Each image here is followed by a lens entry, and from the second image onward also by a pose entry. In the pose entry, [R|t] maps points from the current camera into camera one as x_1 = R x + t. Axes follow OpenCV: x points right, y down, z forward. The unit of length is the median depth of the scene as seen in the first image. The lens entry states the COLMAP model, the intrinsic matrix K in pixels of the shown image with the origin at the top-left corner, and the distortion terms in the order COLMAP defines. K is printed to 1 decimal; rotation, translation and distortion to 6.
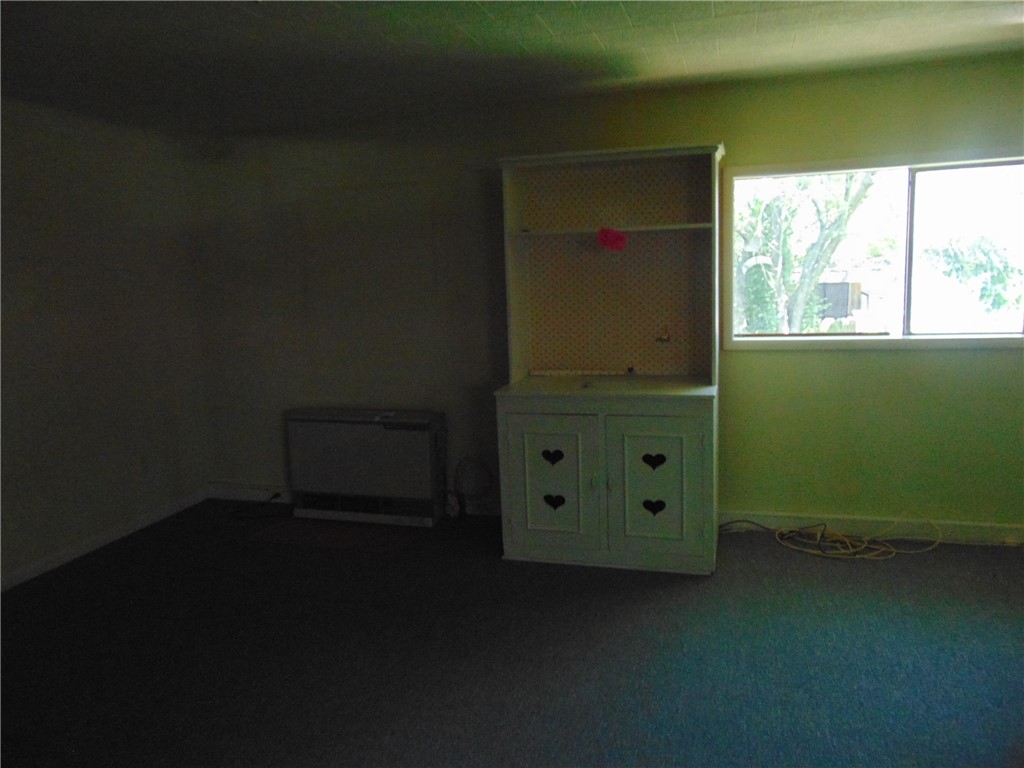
lens RADIAL K [[755.6, 0, 510.5], [0, 755.6, 387.0], [0, 0, 1]] dist [-0.045604, 0.000764]
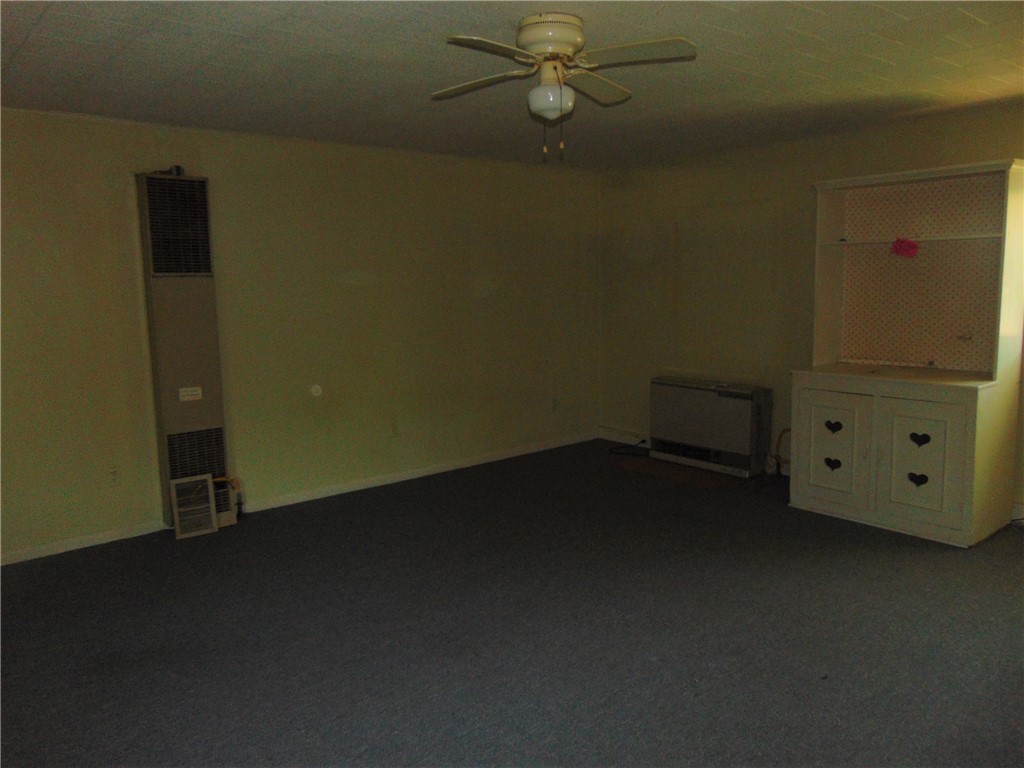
lens RADIAL K [[755.6, 0, 512.9], [0, 755.6, 383.2], [0, 0, 1]] dist [-0.045604, 0.000764]
pose [[0.825523, 0.088440, -0.557396, 0.265305], [-0.087461, 0.995761, 0.028461, 0.029326], [0.557550, 0.025255, 0.829759, -0.263845]]
